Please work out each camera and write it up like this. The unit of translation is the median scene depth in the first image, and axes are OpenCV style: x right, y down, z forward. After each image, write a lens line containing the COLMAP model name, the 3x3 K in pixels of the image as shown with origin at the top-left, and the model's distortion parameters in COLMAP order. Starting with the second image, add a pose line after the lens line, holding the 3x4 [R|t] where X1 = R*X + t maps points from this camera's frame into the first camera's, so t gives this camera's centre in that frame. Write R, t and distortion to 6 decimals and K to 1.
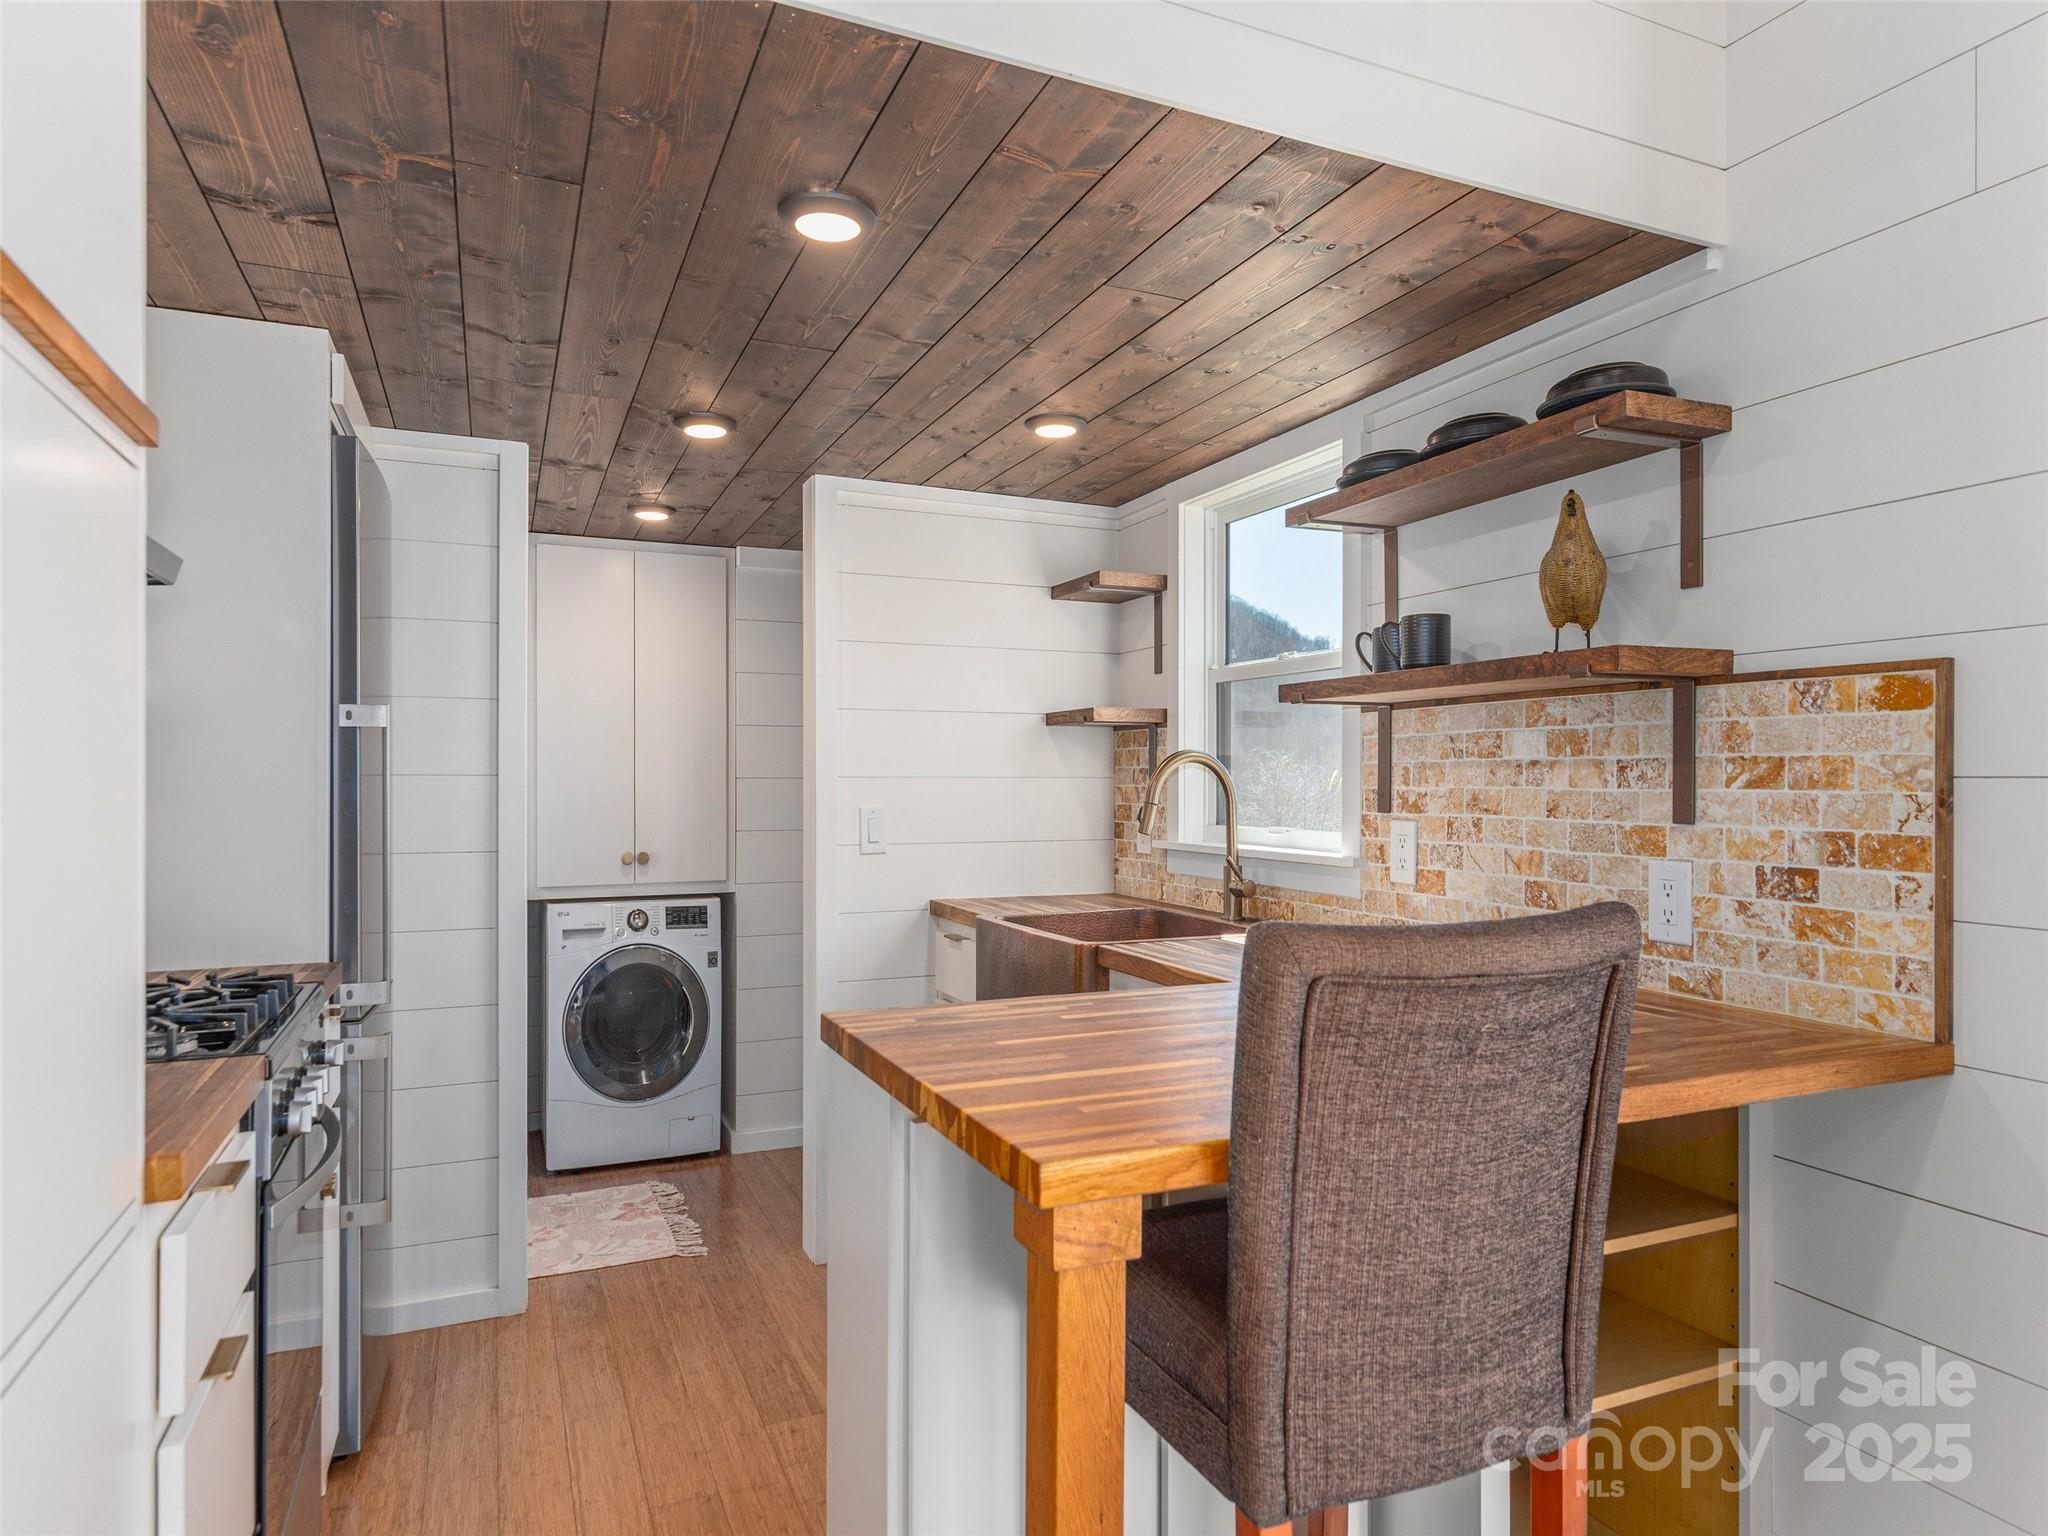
lens RADIAL K [[1192.8, 0, 1070.8], [0, 1192.8, 759.3], [0, 0, 1]] dist [0.009278, 0.002260]
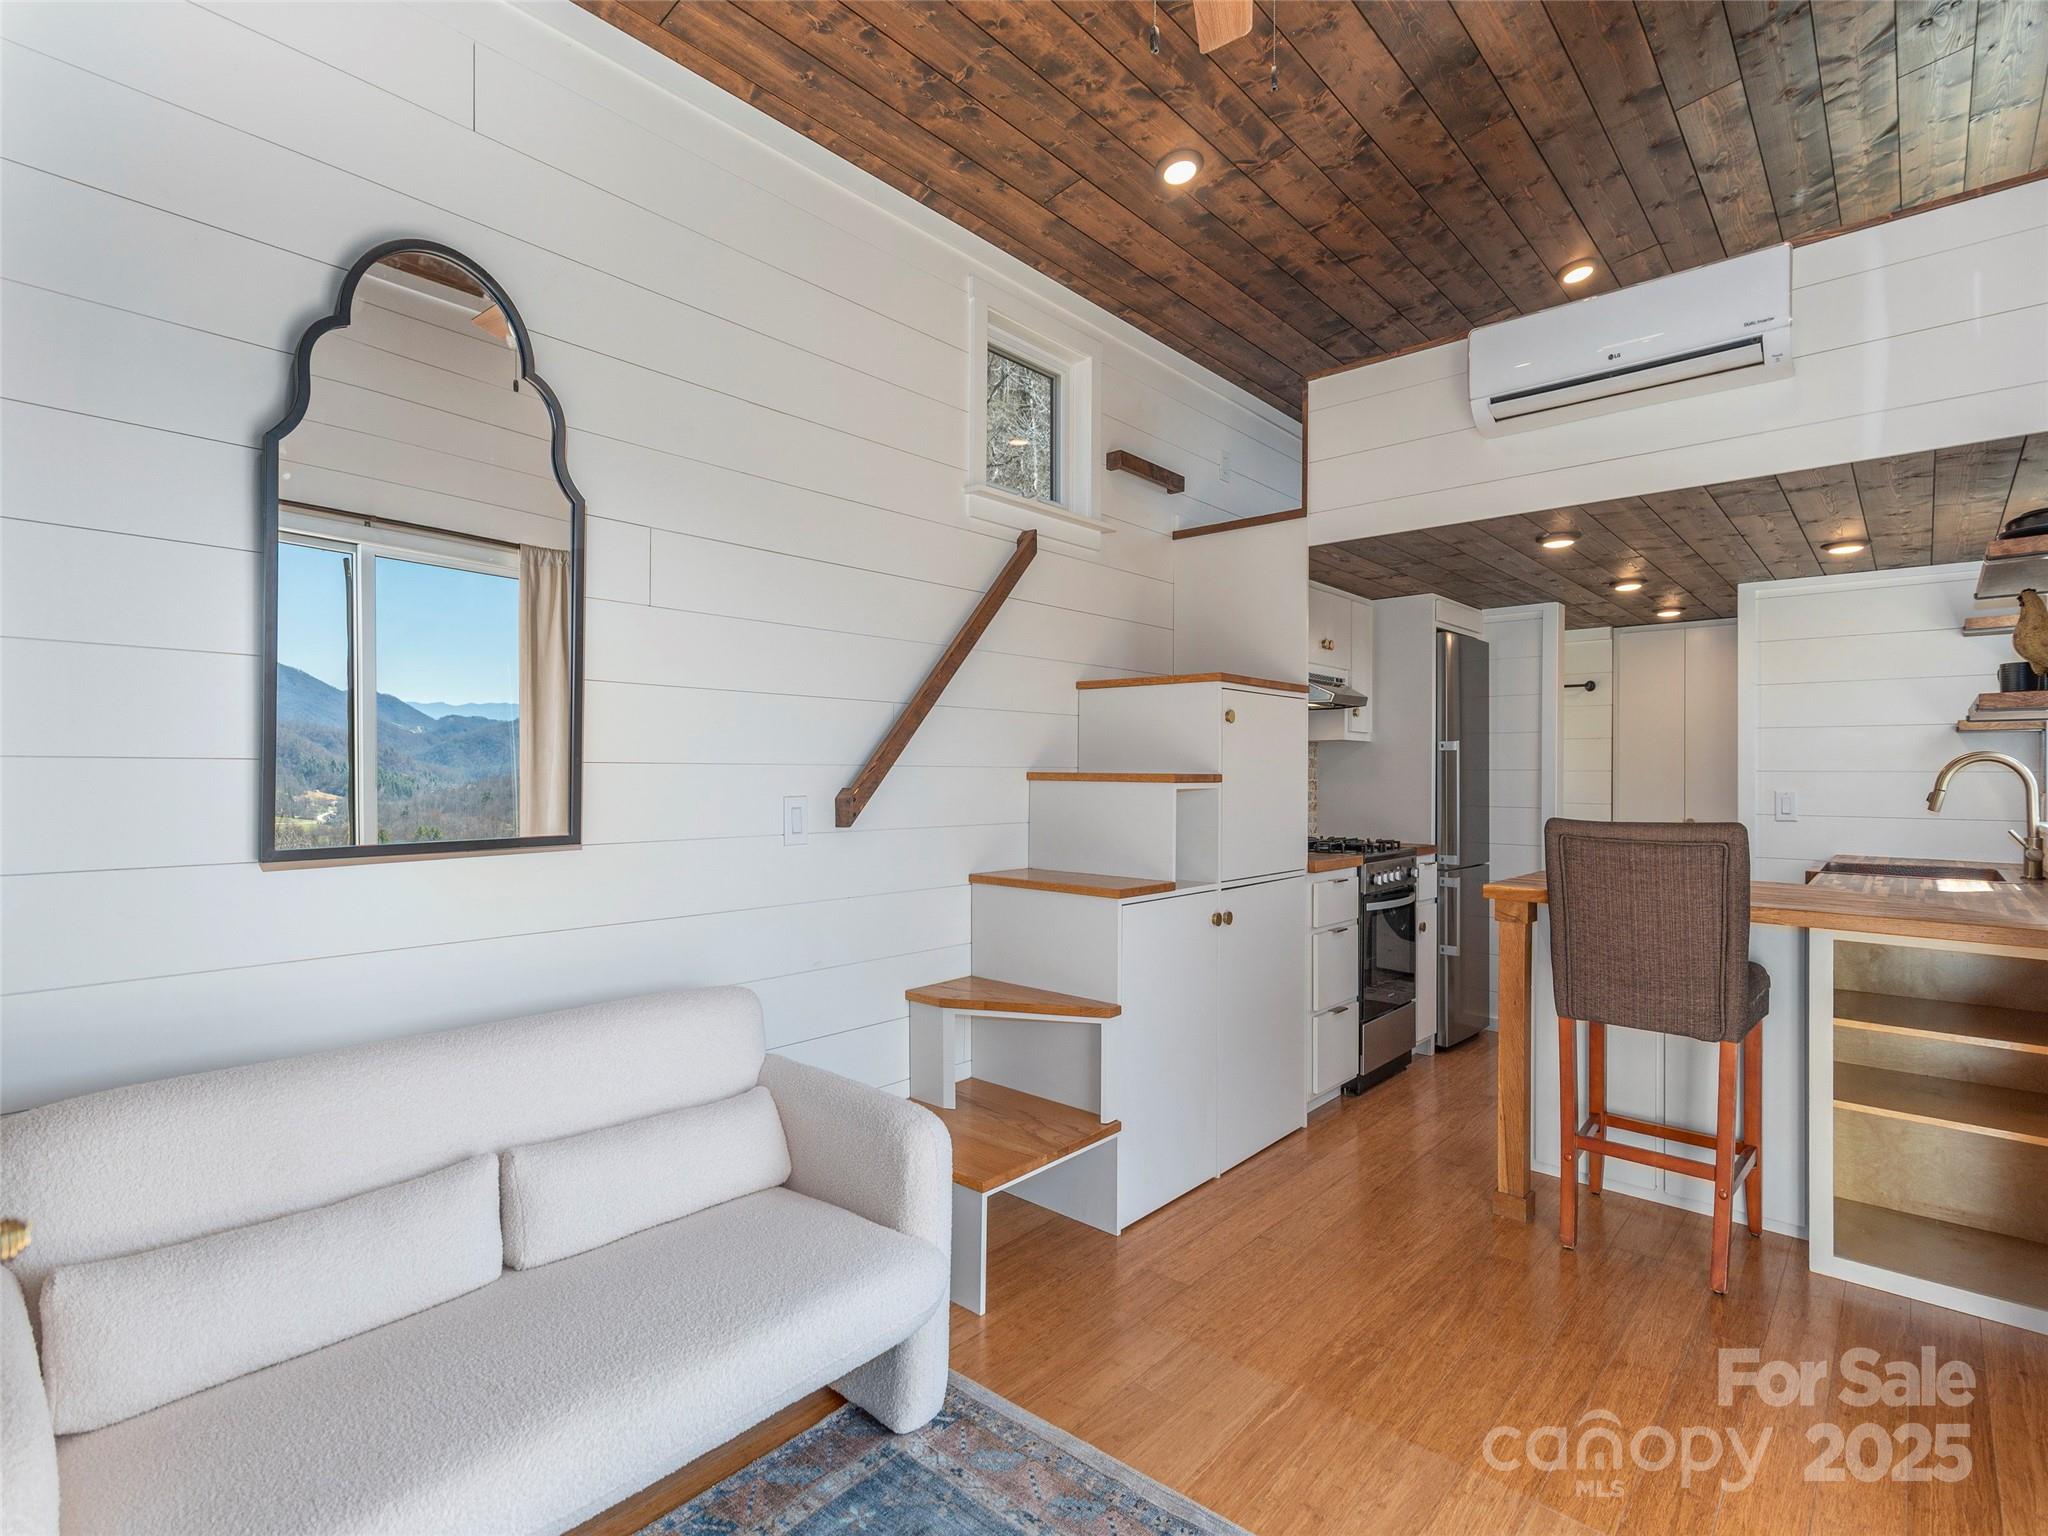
lens RADIAL K [[1018.5, 0, 1009.8], [0, 1018.5, 752.3], [0, 0, 1]] dist [0.009311, 0.000260]
pose [[0.389083, -0.014651, -0.921086, 0.873119], [0.013259, 0.999859, -0.010303, -0.011807], [0.921107, -0.008204, 0.389222, -0.572059]]
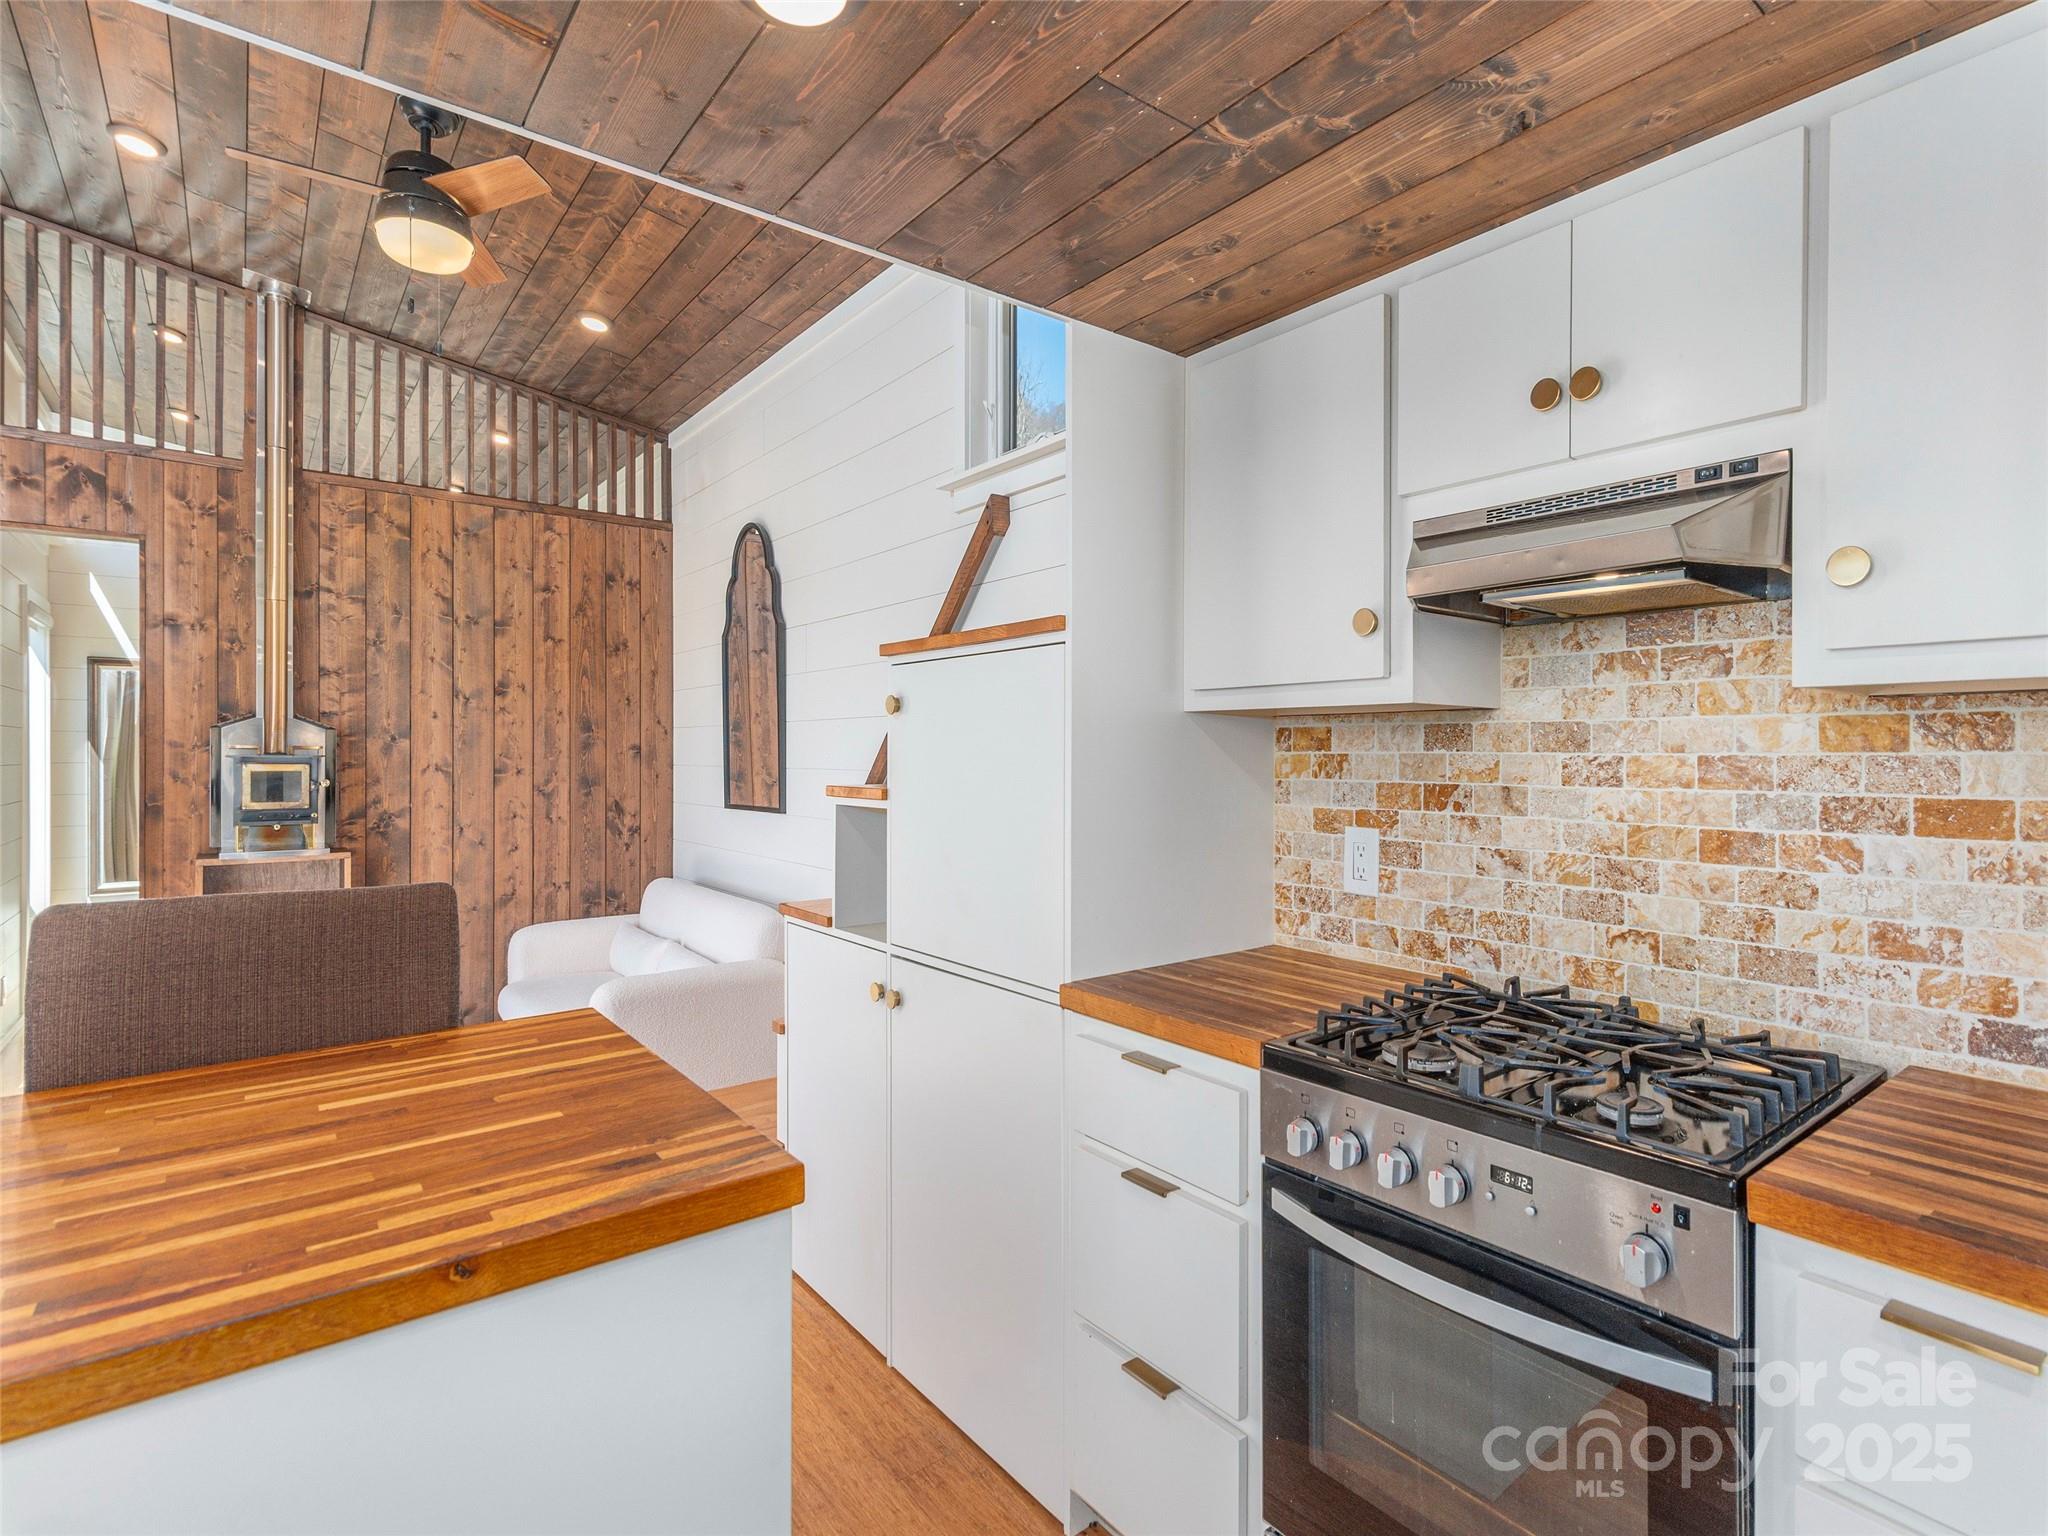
lens RADIAL K [[1018.5, 0, 1034.2], [0, 1018.5, 757.8], [0, 0, 1]] dist [0.009311, 0.000260]
pose [[-0.975254, -0.000236, -0.221088, -0.147682], [0.002809, 0.999905, -0.013459, -0.007037], [0.221070, -0.013747, -0.975161, 1.087148]]
